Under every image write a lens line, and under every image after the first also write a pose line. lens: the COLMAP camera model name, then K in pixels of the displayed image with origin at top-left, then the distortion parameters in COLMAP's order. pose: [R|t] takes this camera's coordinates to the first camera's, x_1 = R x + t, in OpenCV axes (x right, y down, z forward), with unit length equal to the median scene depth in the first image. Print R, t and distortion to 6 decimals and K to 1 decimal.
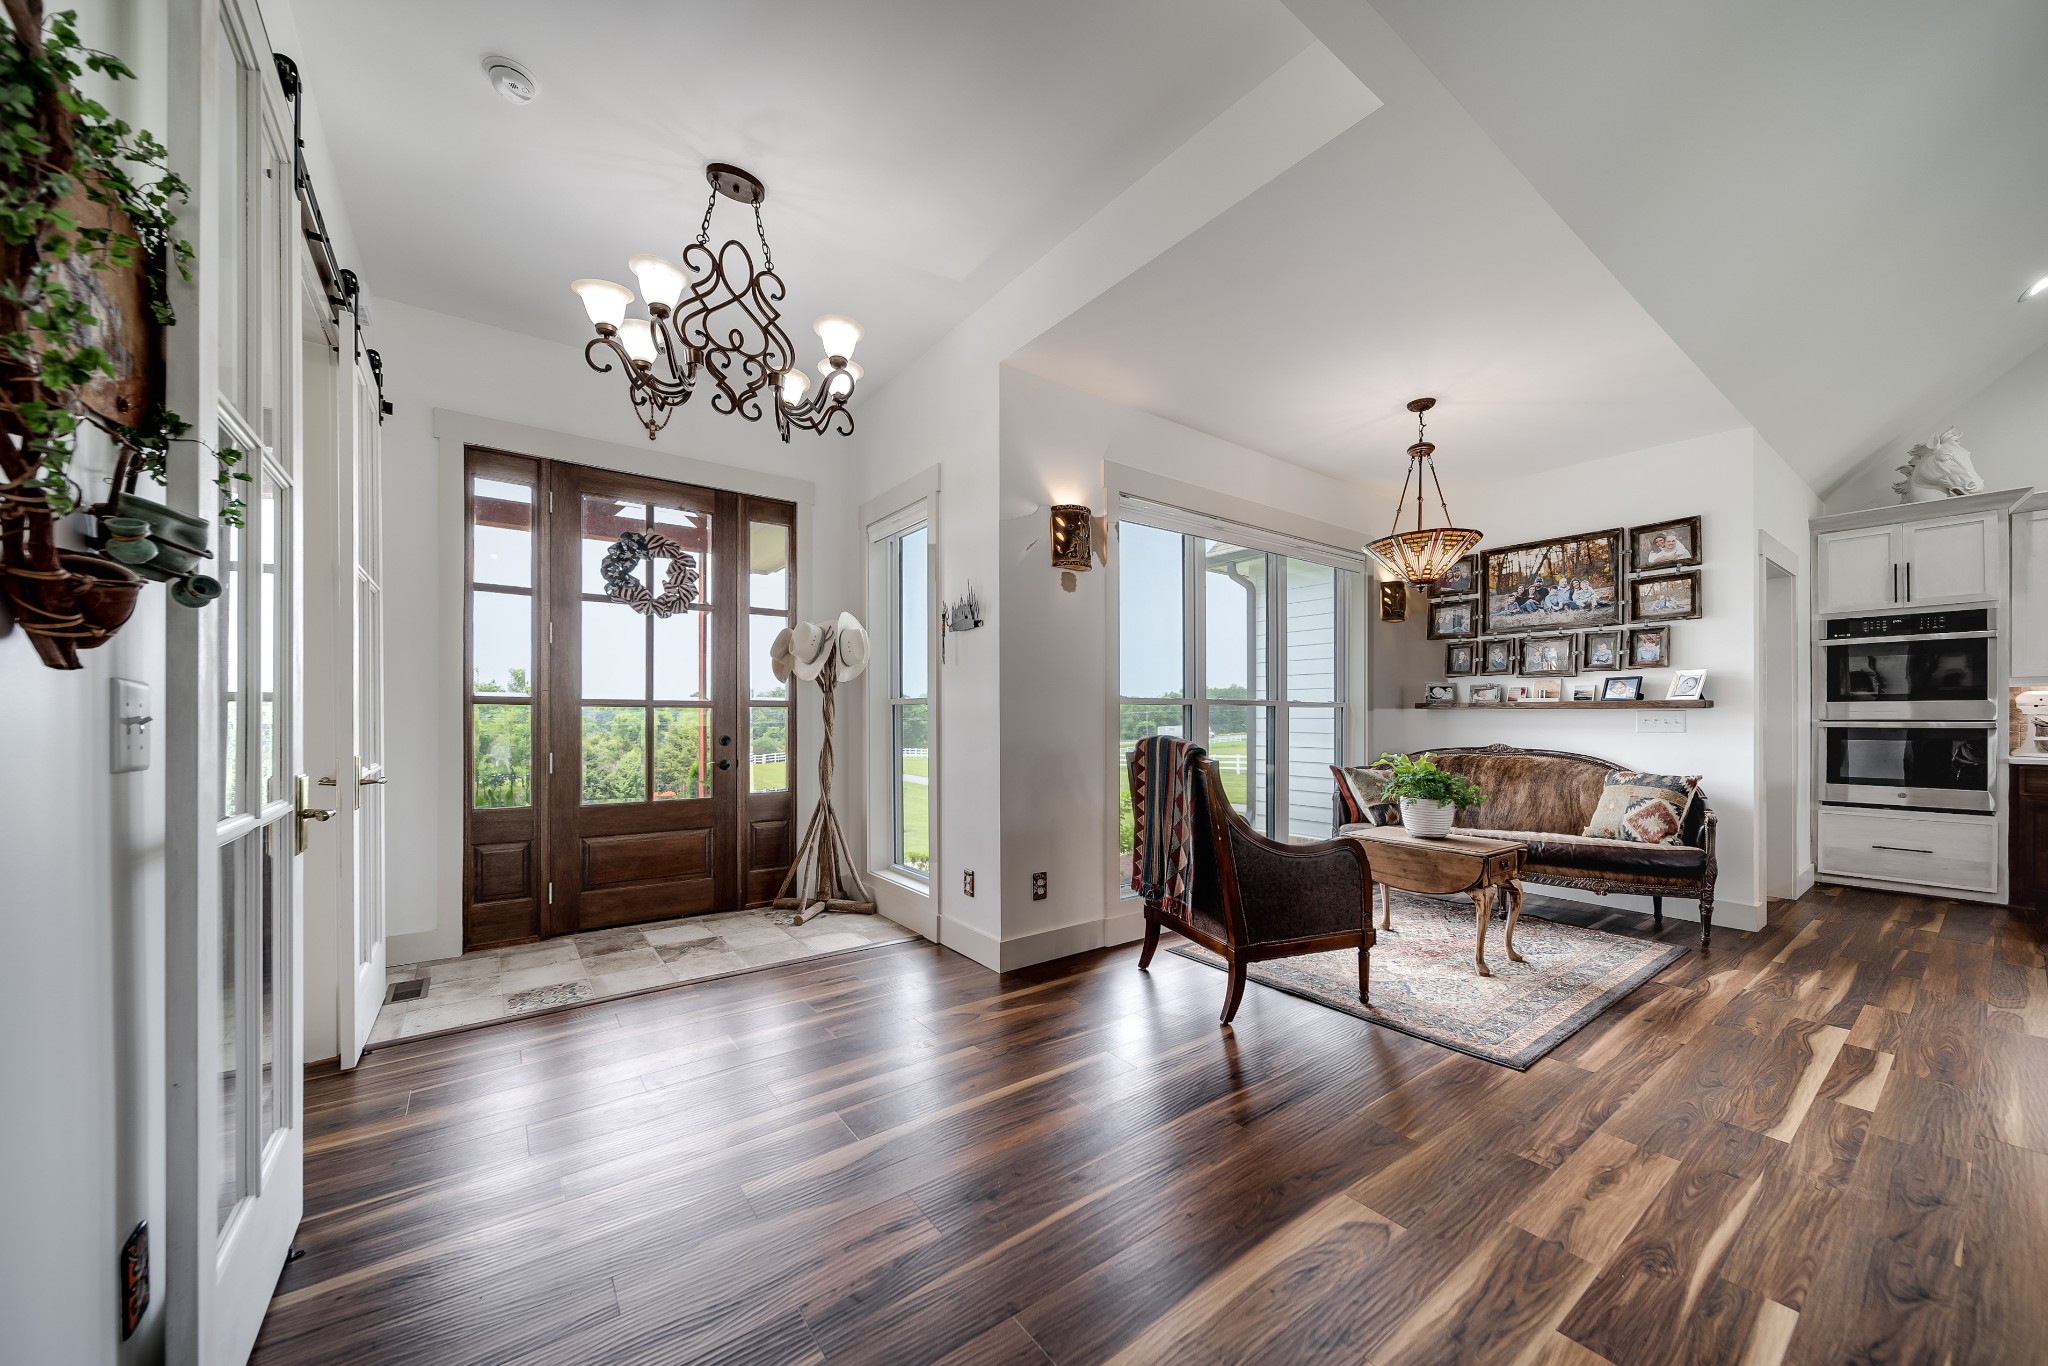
lens RADIAL K [[733.7, 0, 1036.0], [0, 733.7, 691.7], [0, 0, 1]] dist [0.000184, 0.000012]
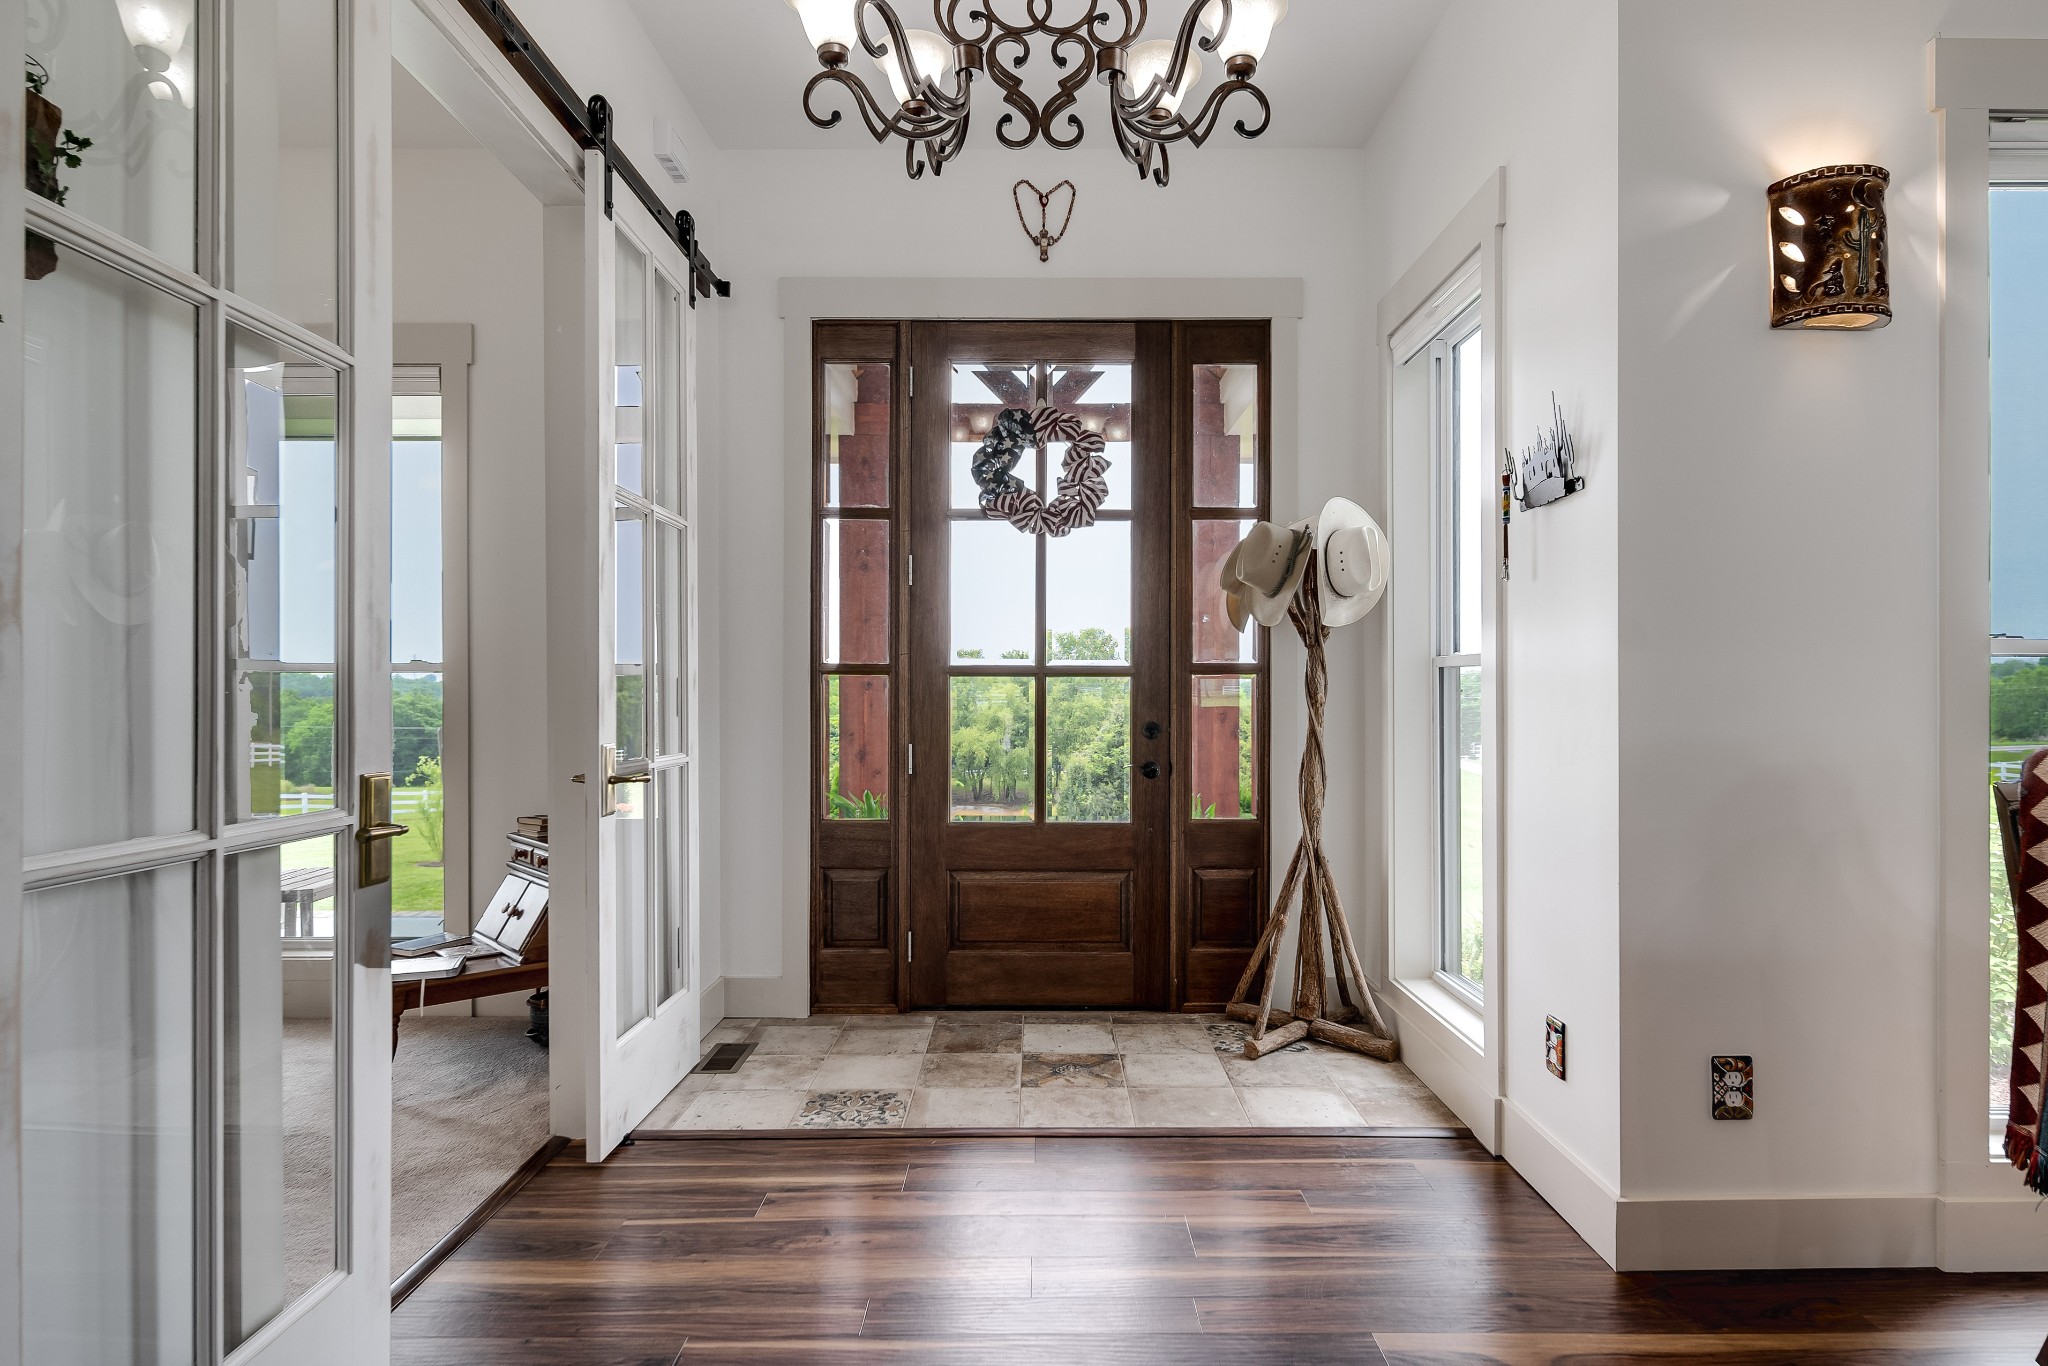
lens RADIAL K [[1130.6, 0, 1024.0], [0, 1130.6, 683.0], [0, 0, 1]] dist [-0.002295, -0.000613]
pose [[0.799334, -0.007159, -0.600845, 0.065985], [0.023159, 0.999553, 0.018900, 0.008650], [0.600441, -0.029022, 0.799142, 0.220335]]
